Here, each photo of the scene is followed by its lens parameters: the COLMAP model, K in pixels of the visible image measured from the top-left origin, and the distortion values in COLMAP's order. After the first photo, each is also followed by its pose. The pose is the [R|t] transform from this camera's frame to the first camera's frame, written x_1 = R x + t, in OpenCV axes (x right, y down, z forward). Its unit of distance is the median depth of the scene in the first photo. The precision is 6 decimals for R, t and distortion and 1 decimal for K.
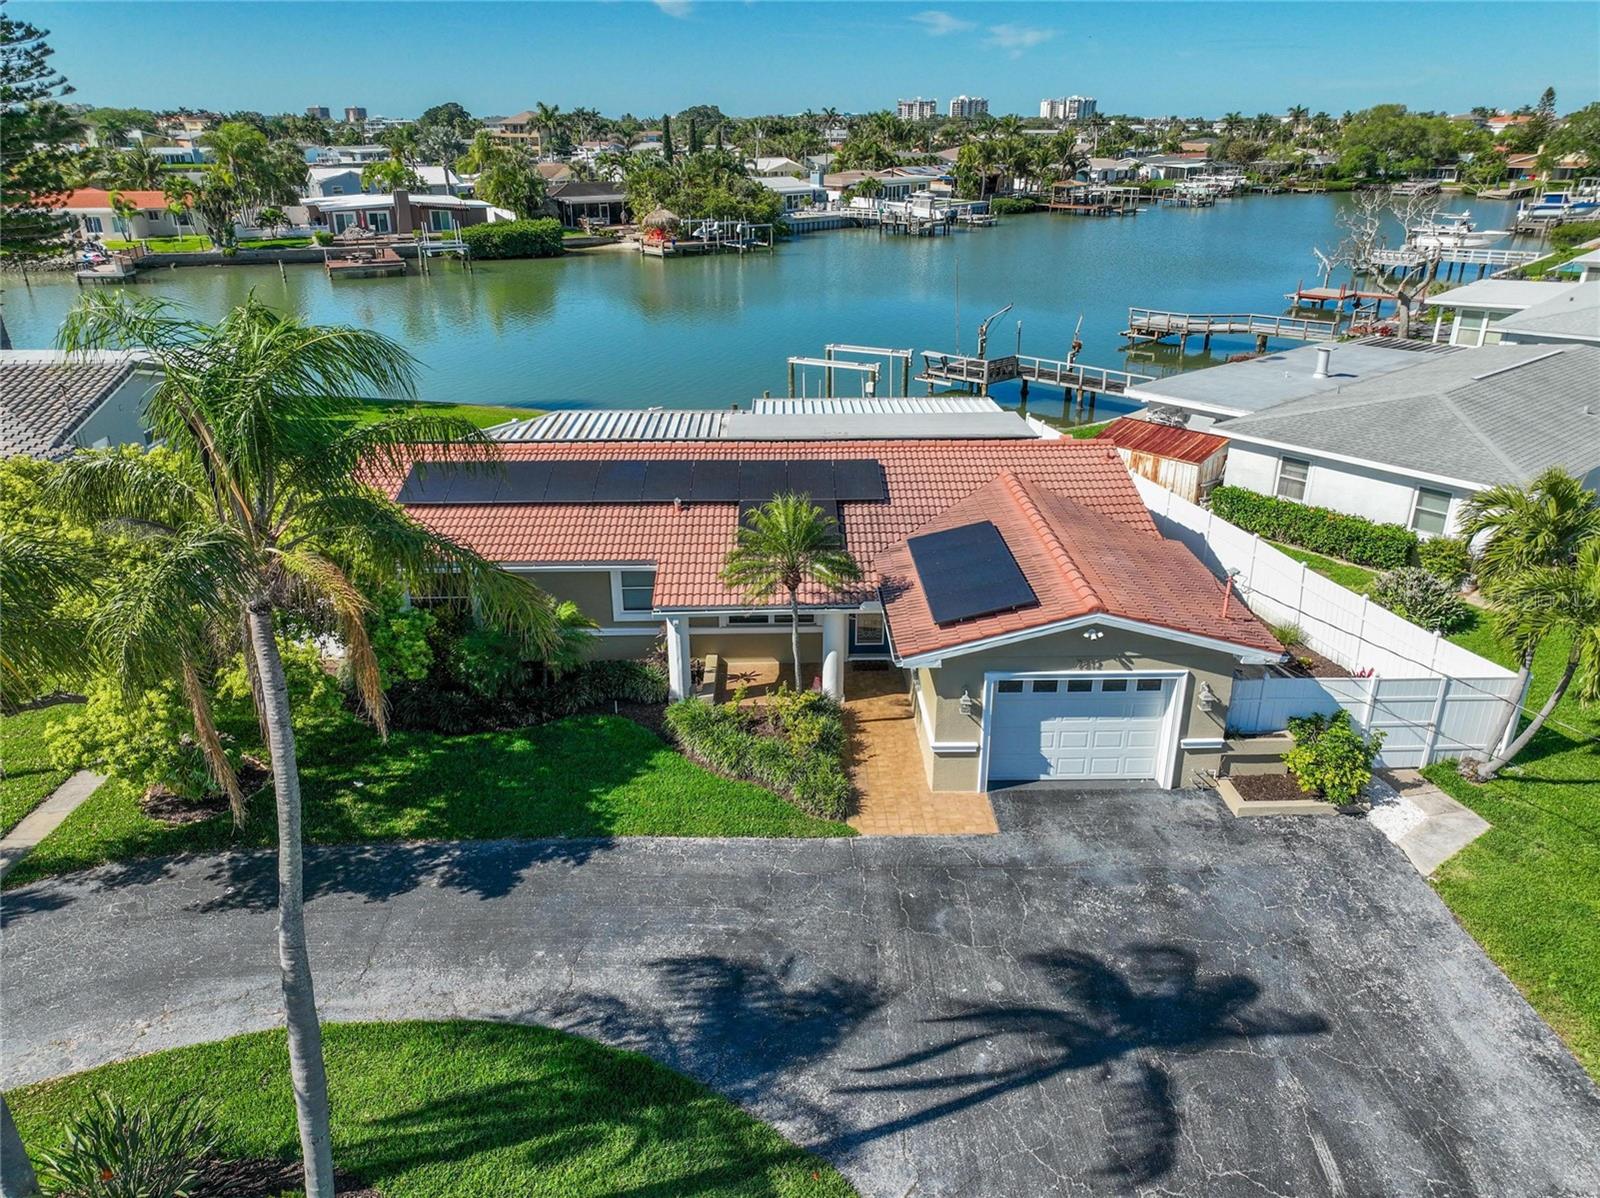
lens RADIAL K [[1107.1, 0, 798.6], [0, 1107.1, 638.5], [0, 0, 1]] dist [0.011476, 0.001120]
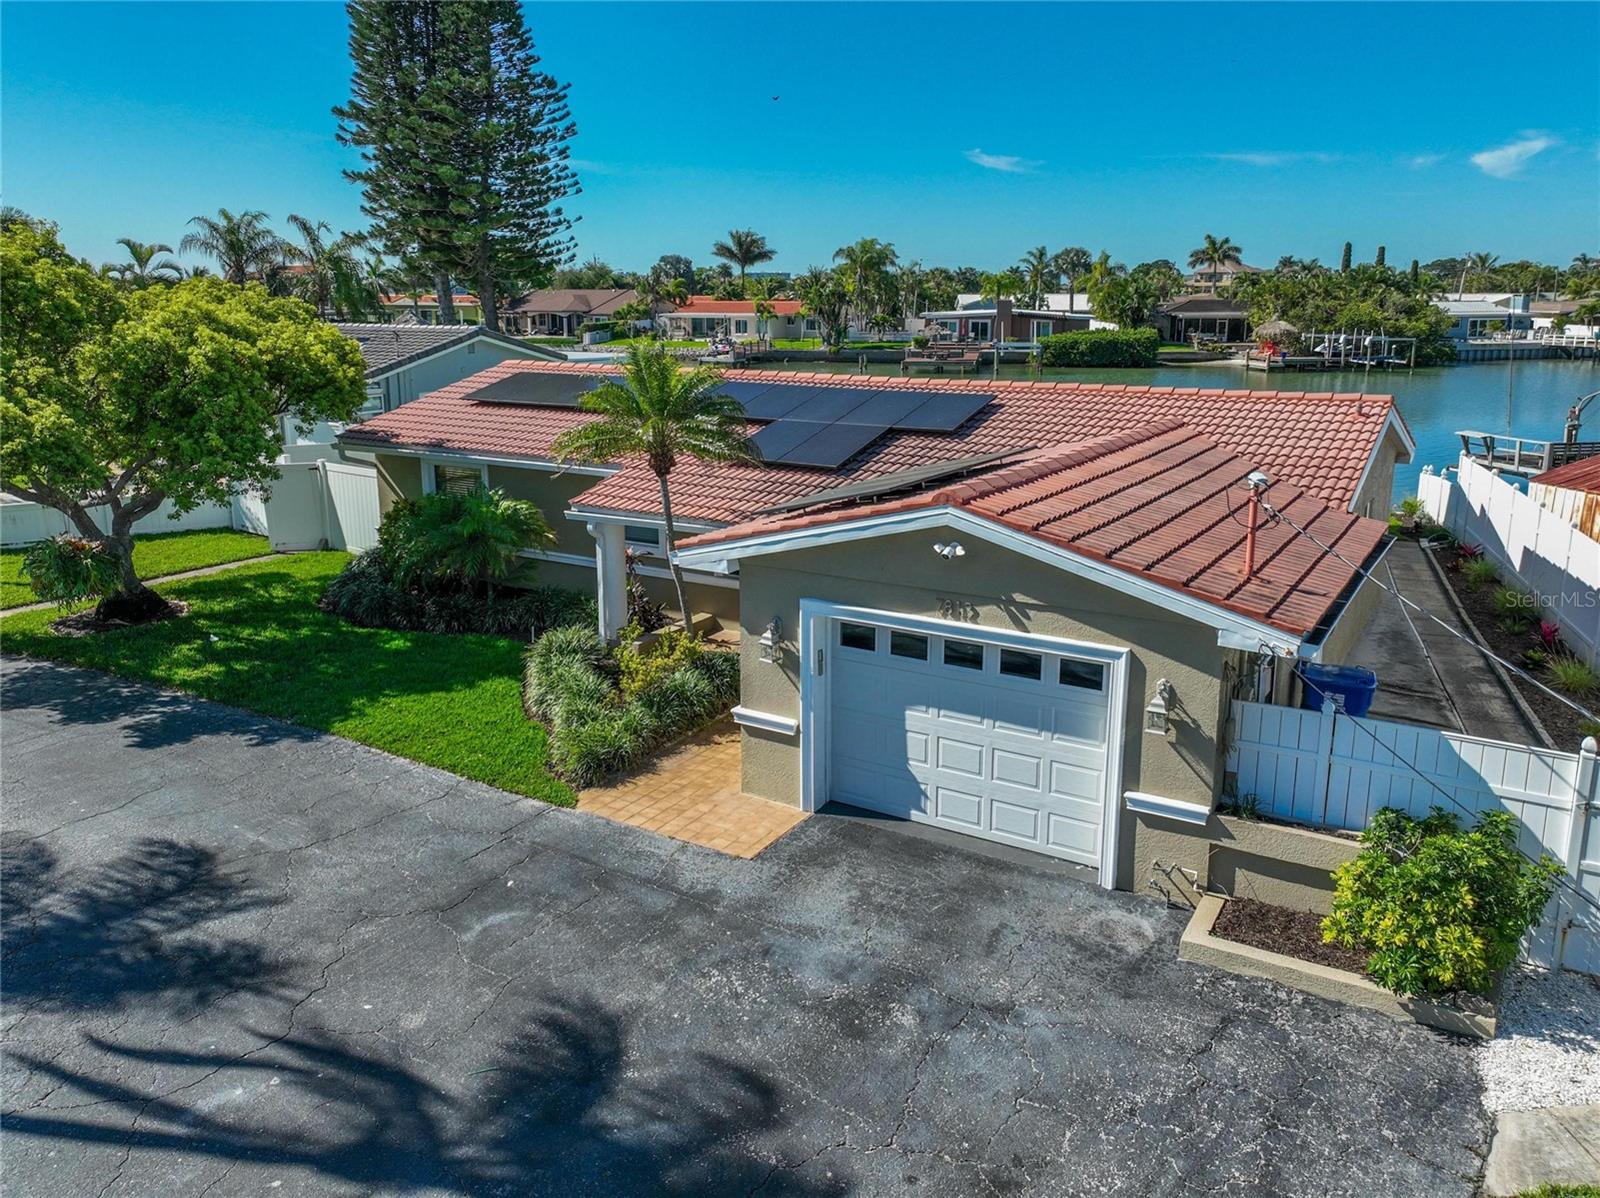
lens RADIAL K [[1191.6, 0, 800.0], [0, 1191.6, 599.0], [0, 0, 1]] dist [0.003465, 0.006520]
pose [[0.837075, 0.137169, -0.529613, 0.501692], [-0.230950, 0.966171, -0.114789, 0.103858], [0.495951, 0.218401, 0.840436, 0.429352]]
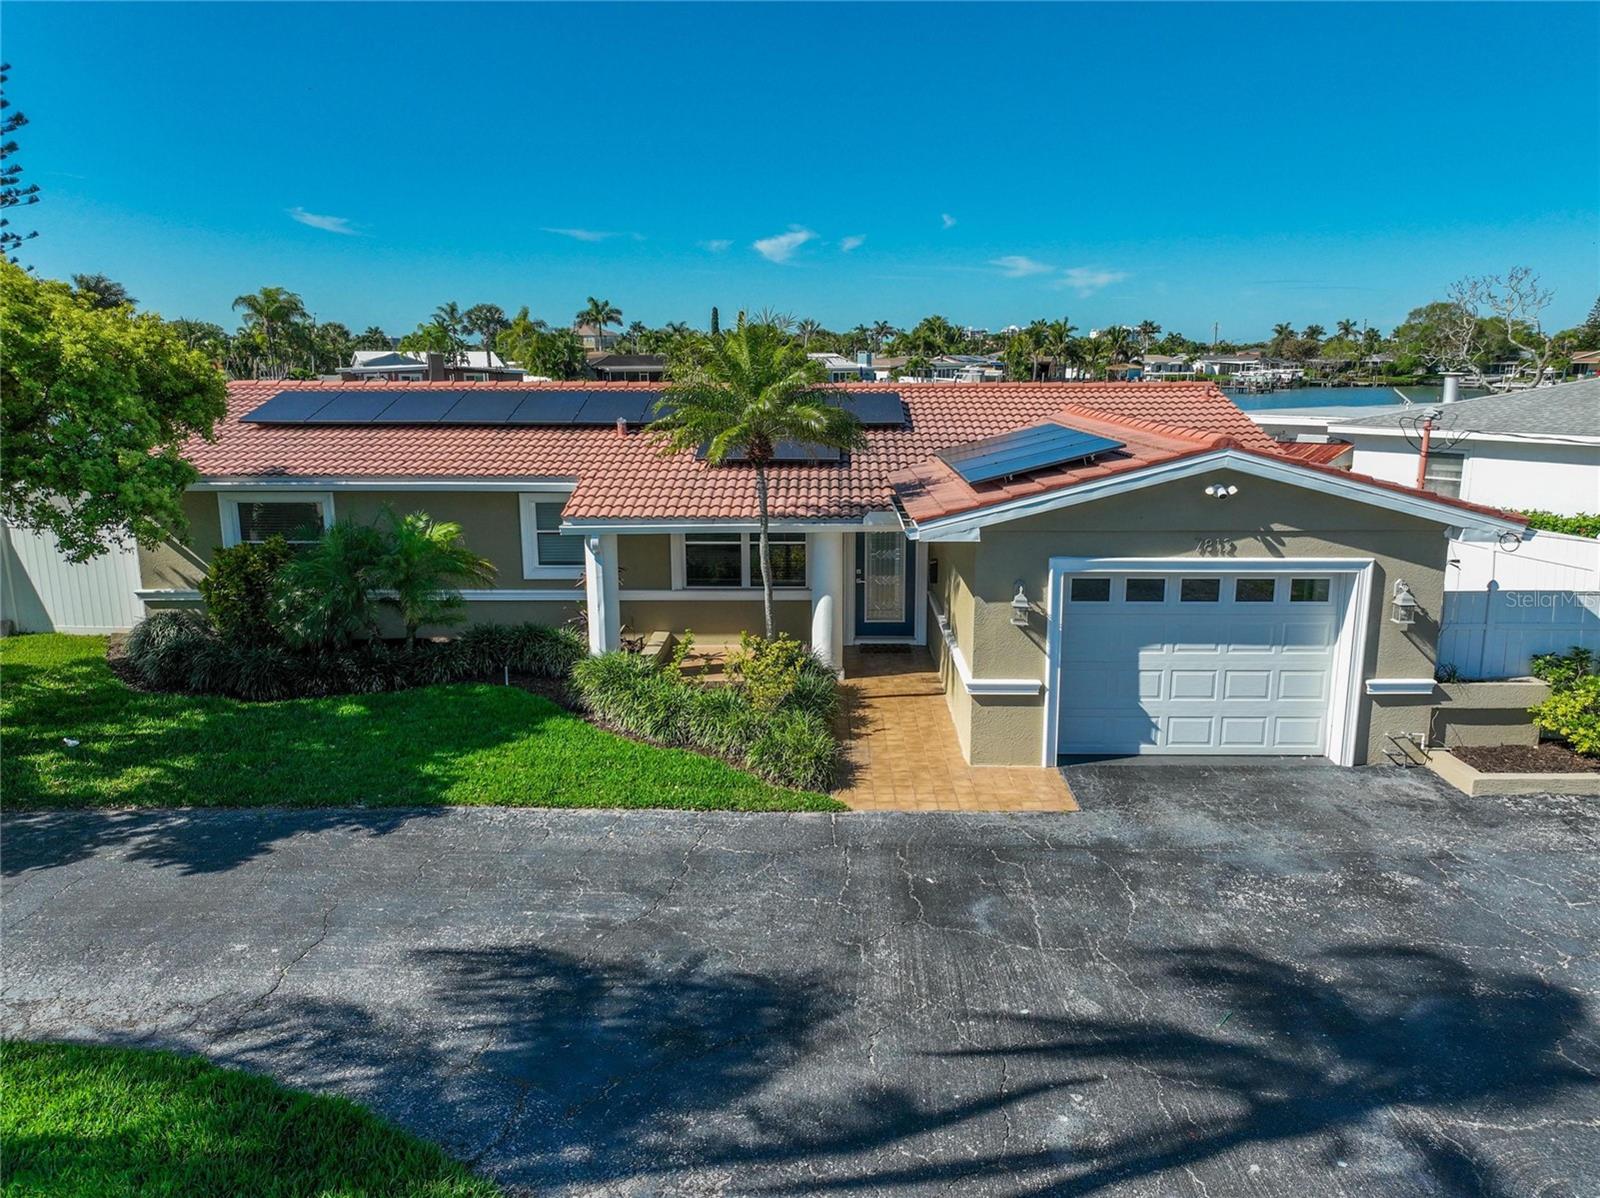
lens RADIAL K [[1152.8, 0, 823.5], [0, 1152.8, 641.4], [0, 0, 1]] dist [0.003830, 0.007821]
pose [[0.999670, 0.008544, -0.024230, 0.053592], [-0.013036, 0.981346, -0.191808, 0.199345], [0.022139, 0.192060, 0.981133, 0.348047]]
